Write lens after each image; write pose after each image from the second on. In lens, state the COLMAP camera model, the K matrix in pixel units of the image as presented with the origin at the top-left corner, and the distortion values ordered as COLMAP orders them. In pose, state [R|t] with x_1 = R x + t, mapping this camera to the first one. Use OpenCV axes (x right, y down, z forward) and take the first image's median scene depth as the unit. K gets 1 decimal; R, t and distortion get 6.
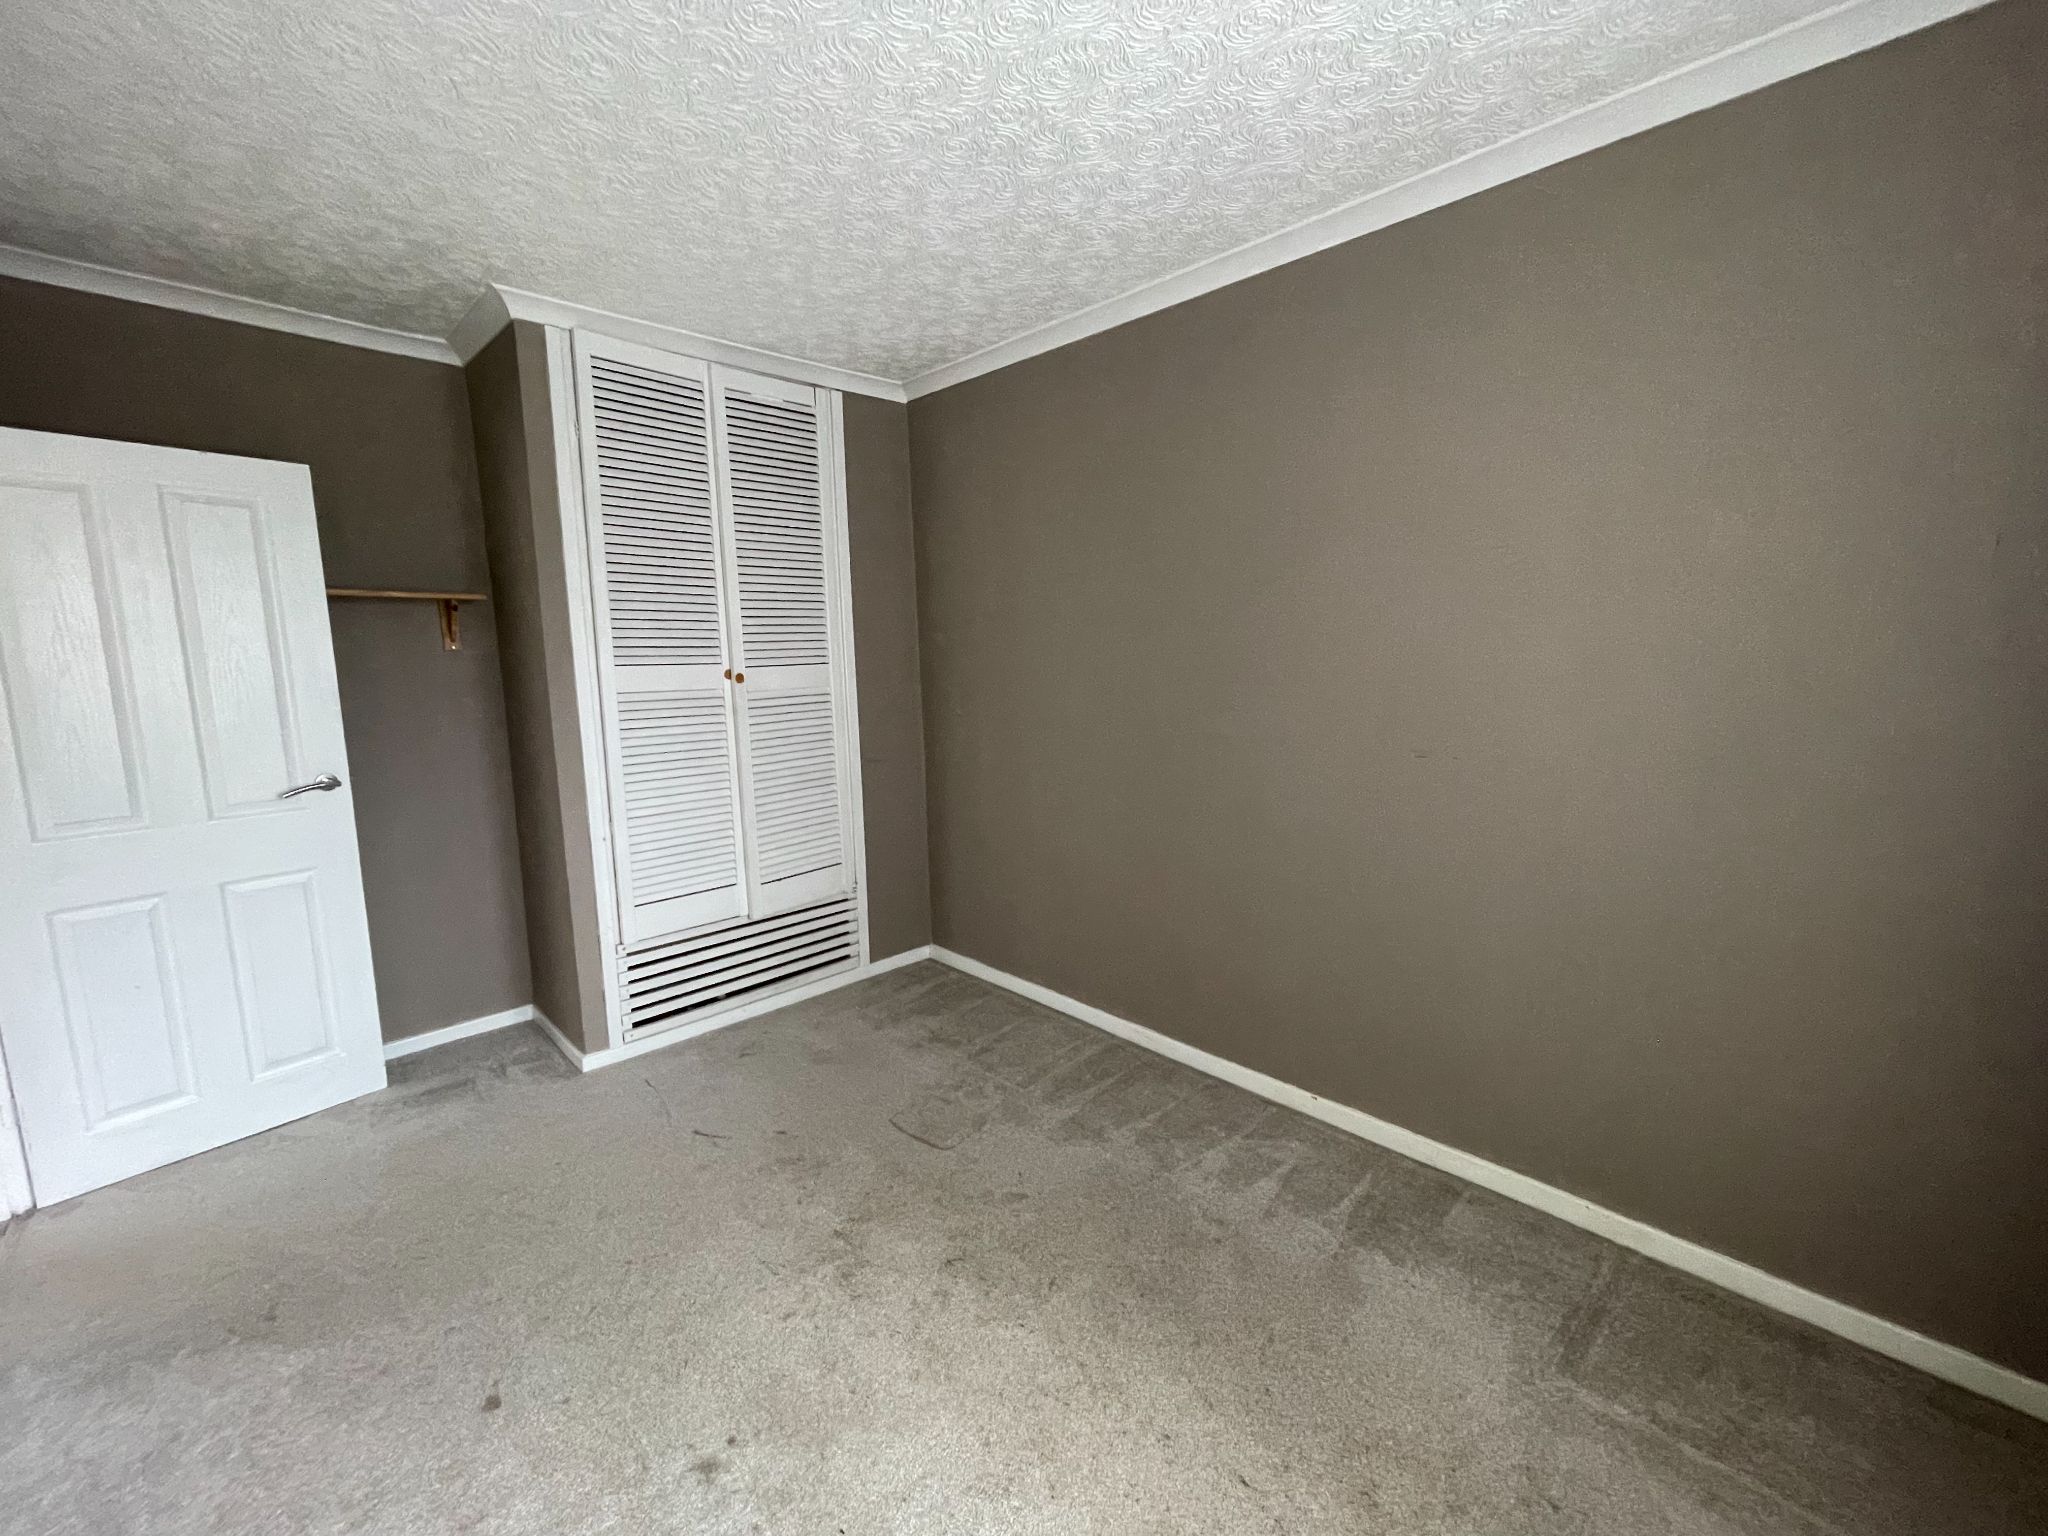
lens RADIAL K [[827.2, 0, 1024.0], [0, 827.2, 768.0], [0, 0, 1]] dist [-0.000343, -0.000080]
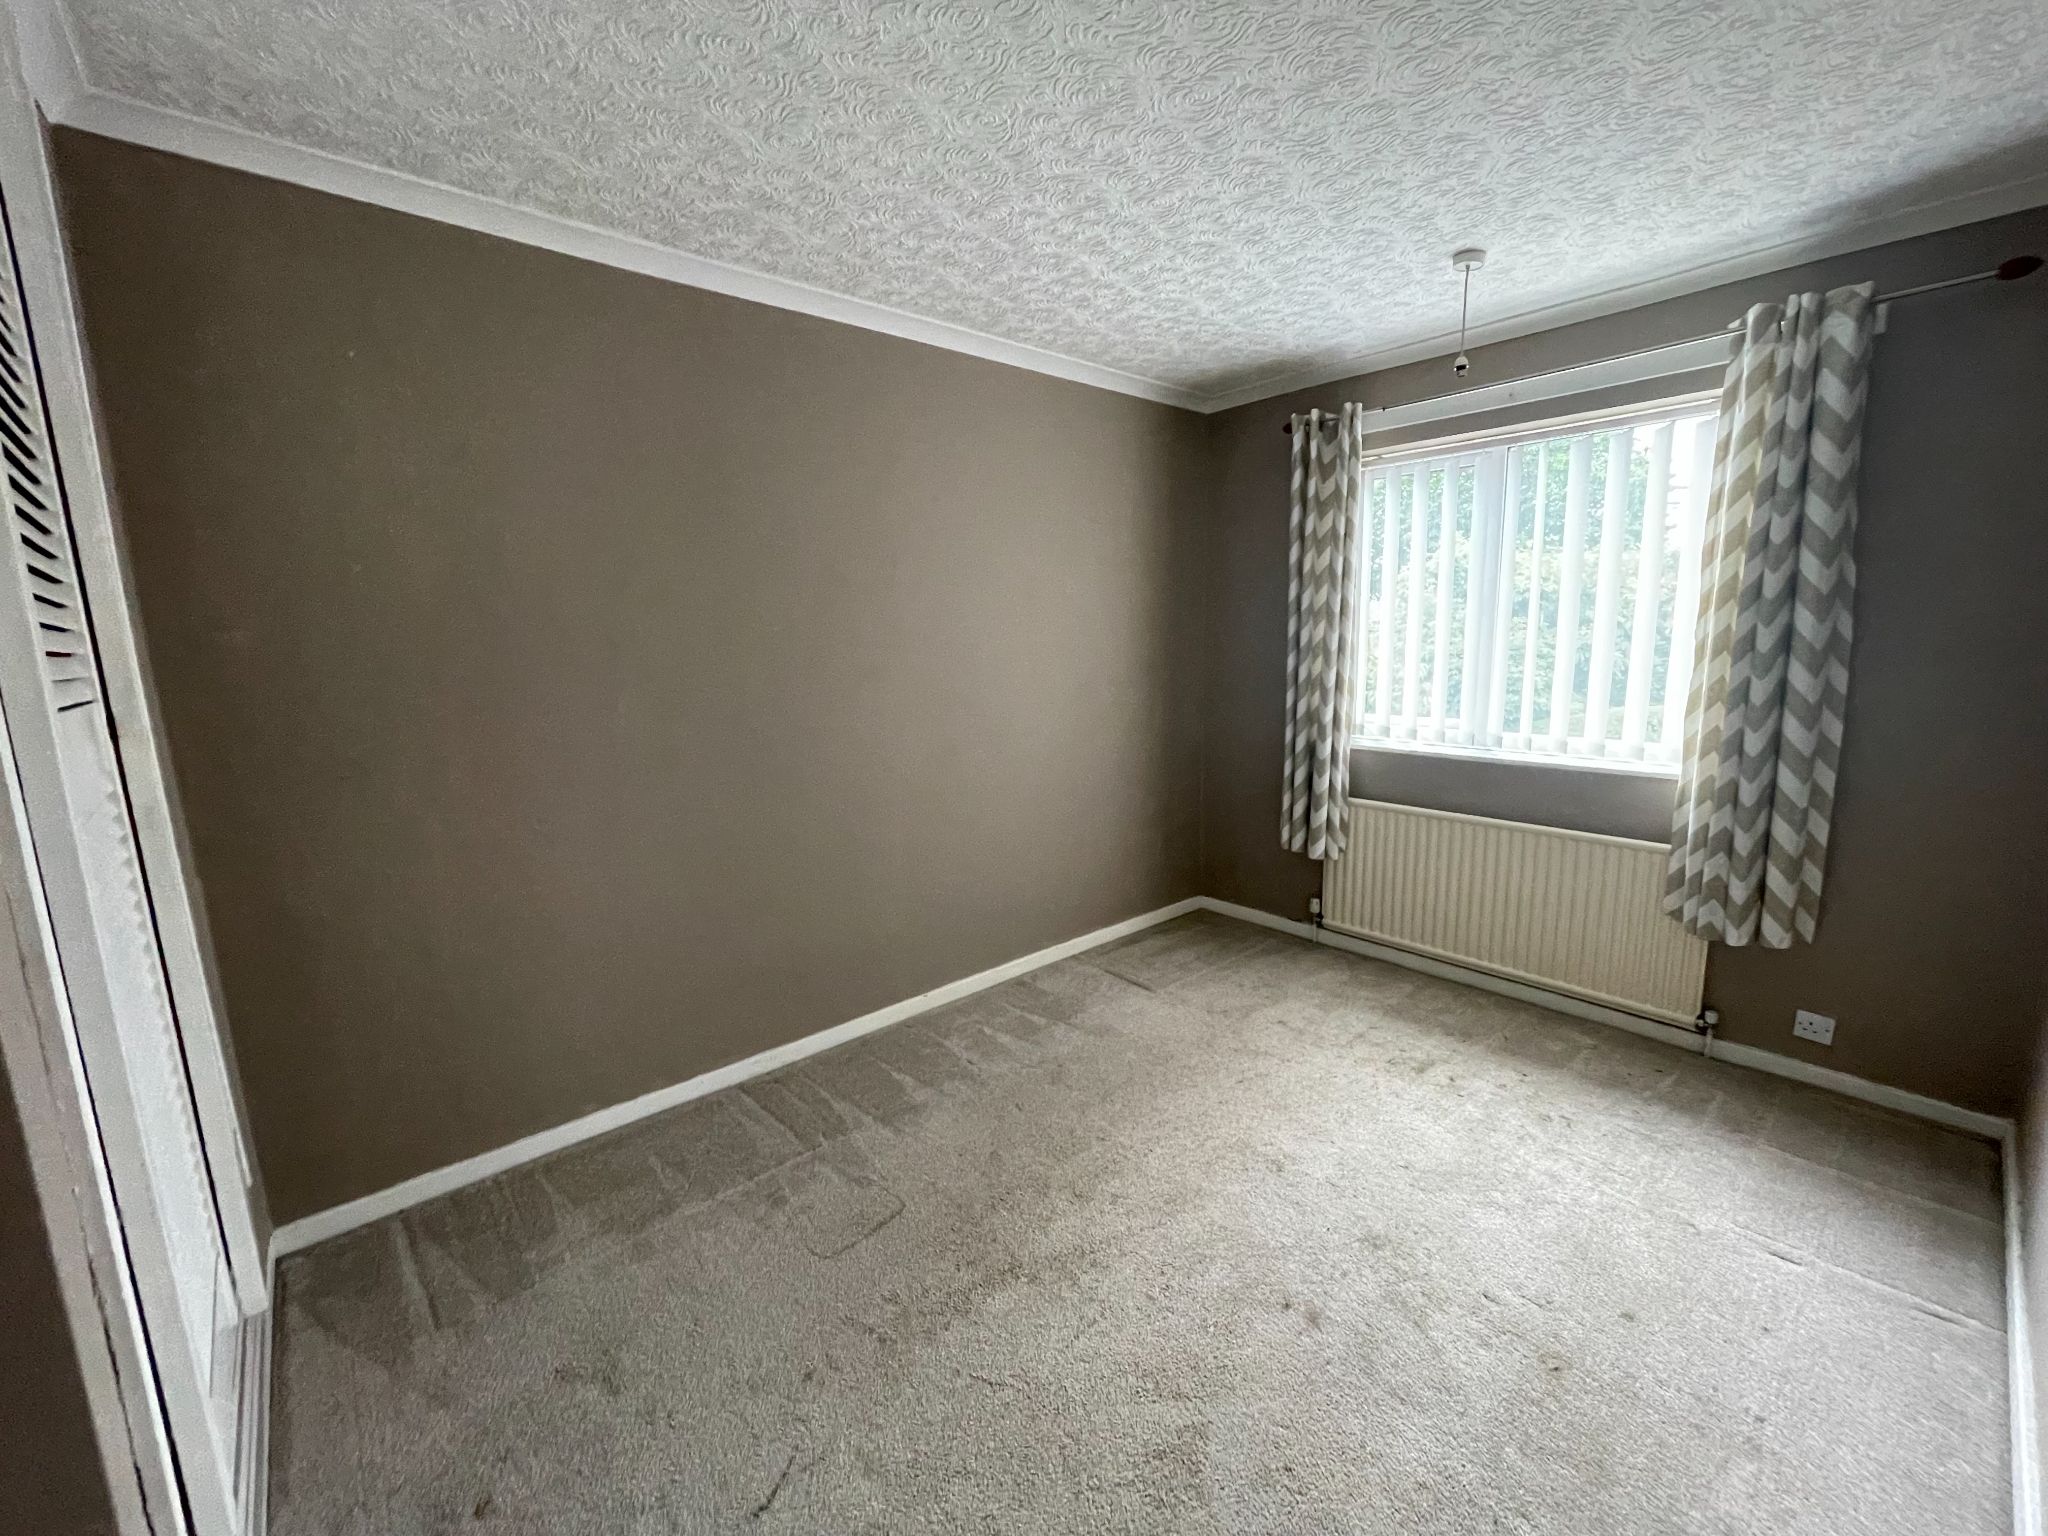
lens RADIAL K [[827.2, 0, 1024.0], [0, 827.2, 768.0], [0, 0, 1]] dist [-0.000343, -0.000080]
pose [[0.061456, -0.156149, 0.985820, -1.026690], [0.166776, 0.975408, 0.144103, -0.125709], [-0.984078, 0.155555, 0.085987, 0.831065]]
